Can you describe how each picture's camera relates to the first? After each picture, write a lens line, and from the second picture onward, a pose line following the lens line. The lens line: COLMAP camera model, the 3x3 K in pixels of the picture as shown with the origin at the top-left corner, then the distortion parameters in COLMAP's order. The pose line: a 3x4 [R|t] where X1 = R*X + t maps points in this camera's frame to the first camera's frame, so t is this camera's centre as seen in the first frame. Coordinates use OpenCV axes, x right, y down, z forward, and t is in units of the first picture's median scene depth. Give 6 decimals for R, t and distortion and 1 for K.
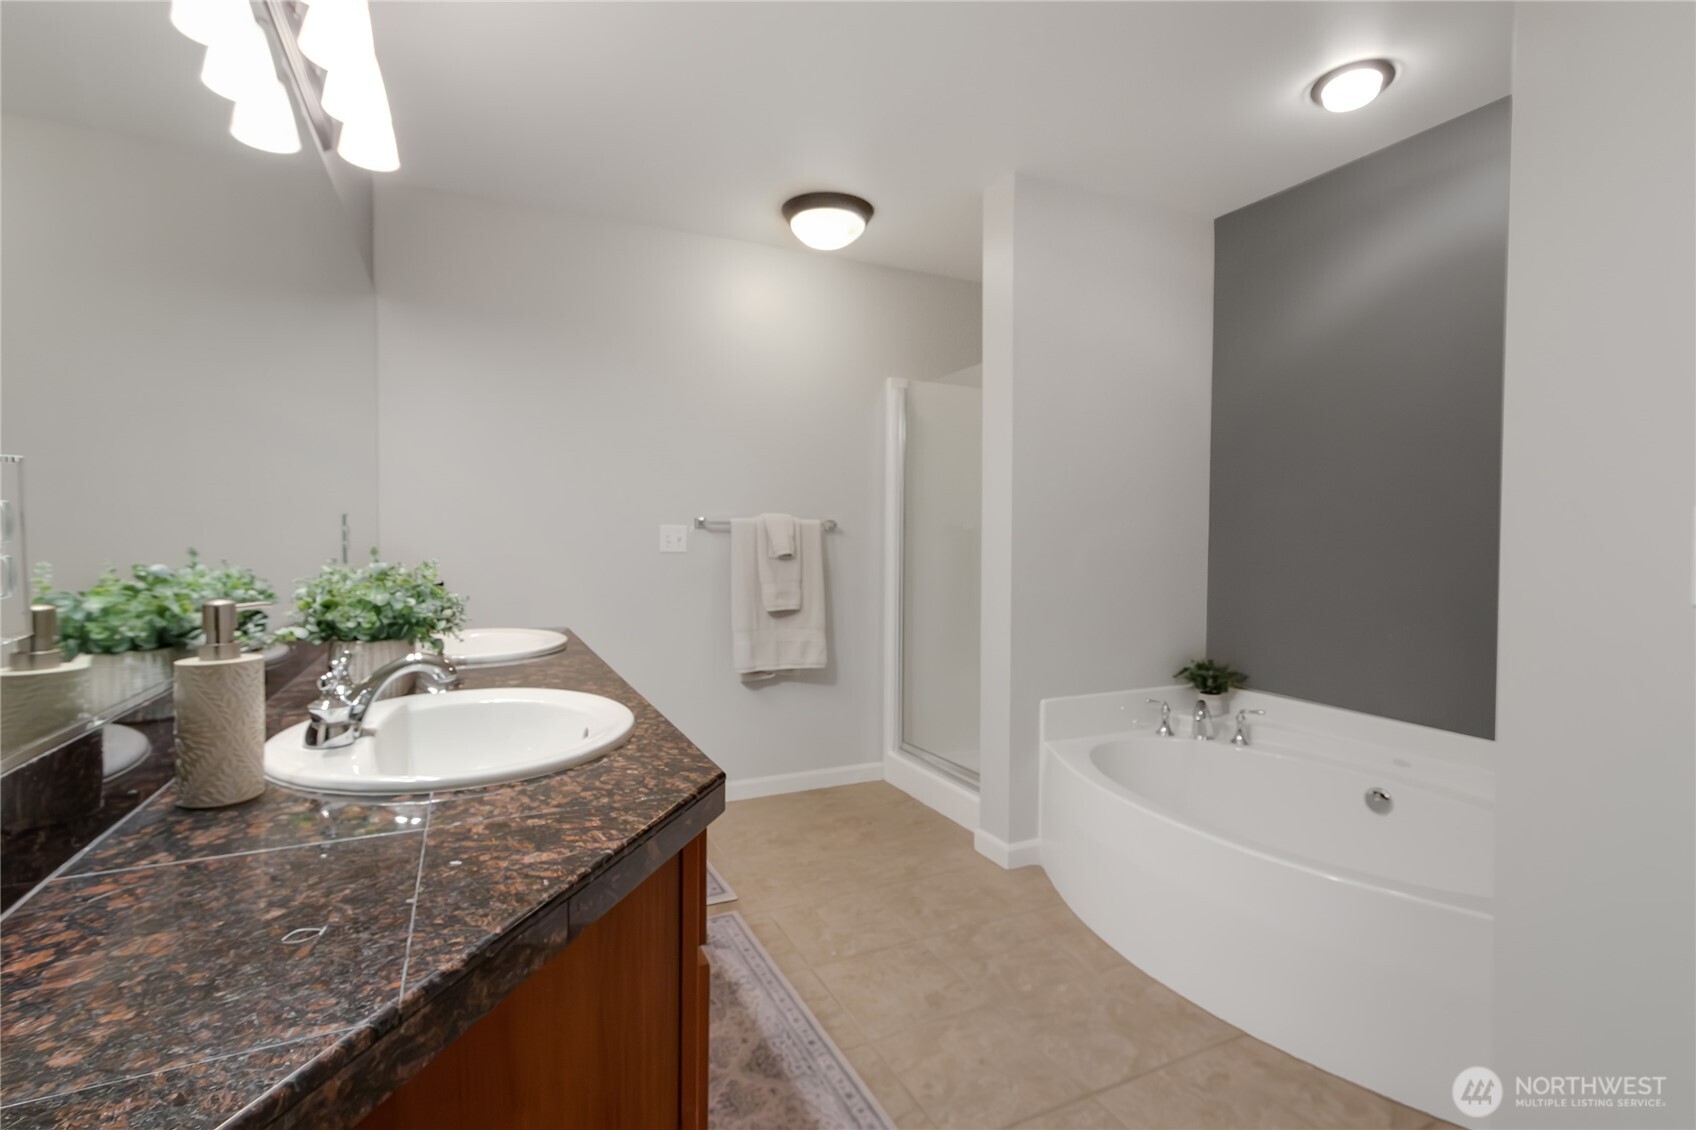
lens RADIAL K [[795.0, 0, 846.4], [0, 795.0, 558.4], [0, 0, 1]] dist [0.009910, -0.001538]
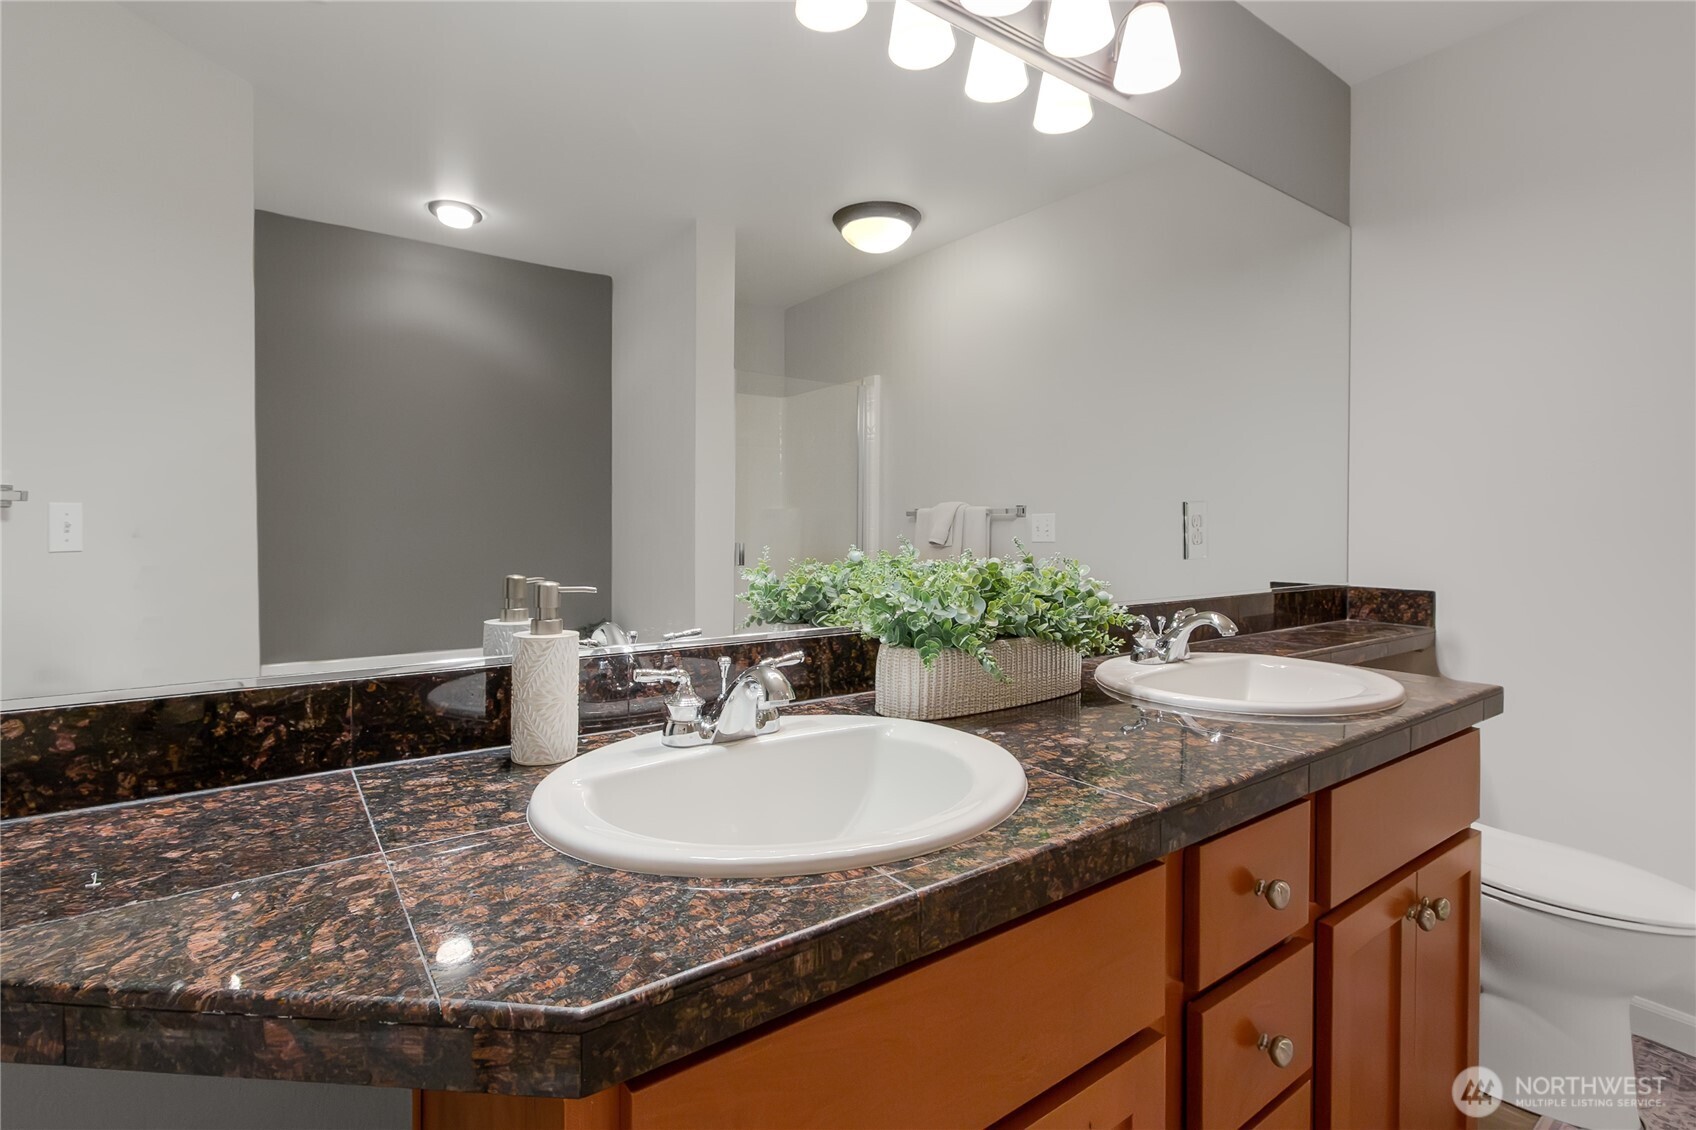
lens RADIAL K [[795.0, 0, 820.0], [0, 795.0, 530.3], [0, 0, 1]] dist [0.009910, -0.001538]
pose [[0.170703, 0.012265, -0.985246, 0.436043], [-0.034558, 0.999382, 0.006453, -0.047286], [0.984716, 0.032947, 0.171022, 1.296339]]
